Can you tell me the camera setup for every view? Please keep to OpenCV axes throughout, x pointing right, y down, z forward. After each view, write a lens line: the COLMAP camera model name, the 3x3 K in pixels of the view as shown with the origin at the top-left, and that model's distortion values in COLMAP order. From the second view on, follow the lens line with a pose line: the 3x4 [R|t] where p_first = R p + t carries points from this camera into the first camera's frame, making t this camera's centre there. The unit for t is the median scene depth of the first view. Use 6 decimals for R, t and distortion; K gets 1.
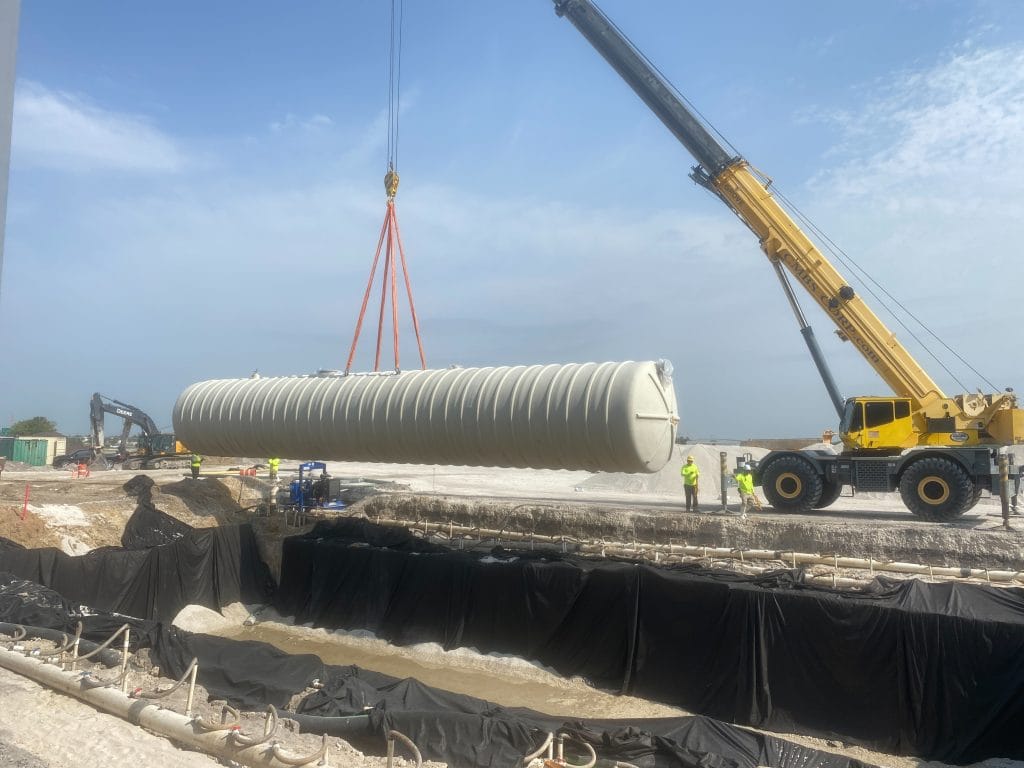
lens RADIAL K [[757.9, 0, 505.3], [0, 757.9, 383.4], [0, 0, 1]] dist [0.002731, -0.010238]
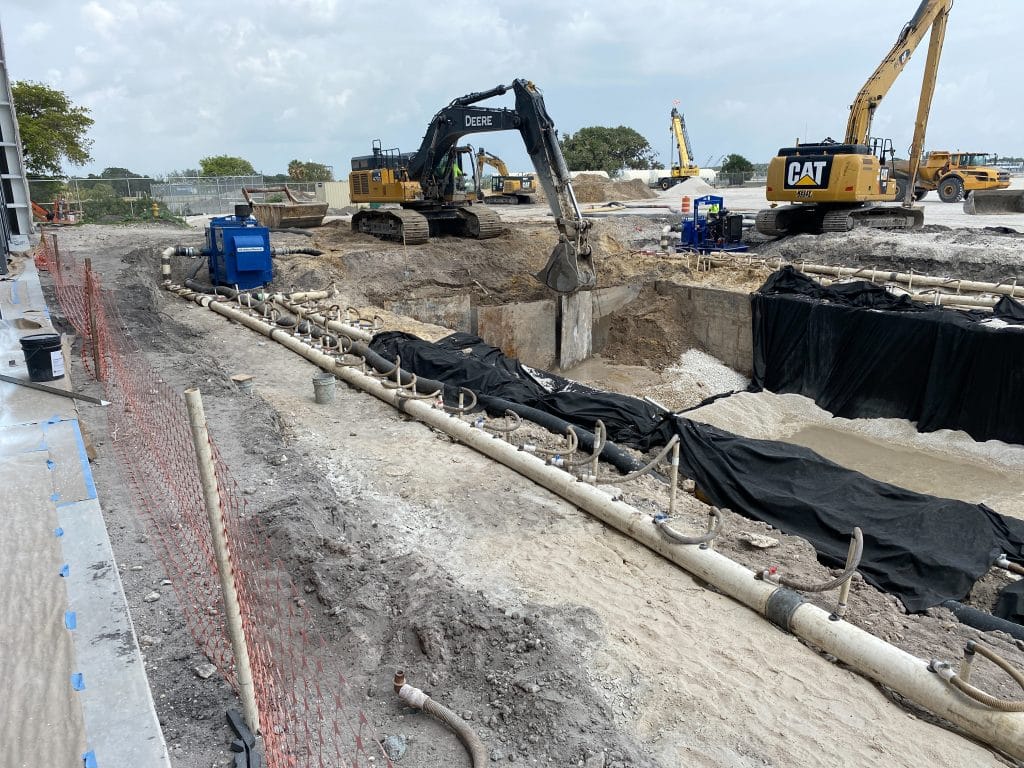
lens RADIAL K [[757.9, 0, 505.3], [0, 757.9, 383.4], [0, 0, 1]] dist [0.002731, -0.010238]
pose [[0.915043, 0.074252, -0.396464, -0.371941], [0.063490, 0.944144, 0.323360, 0.041274], [0.398329, -0.321060, 0.859217, 0.360579]]
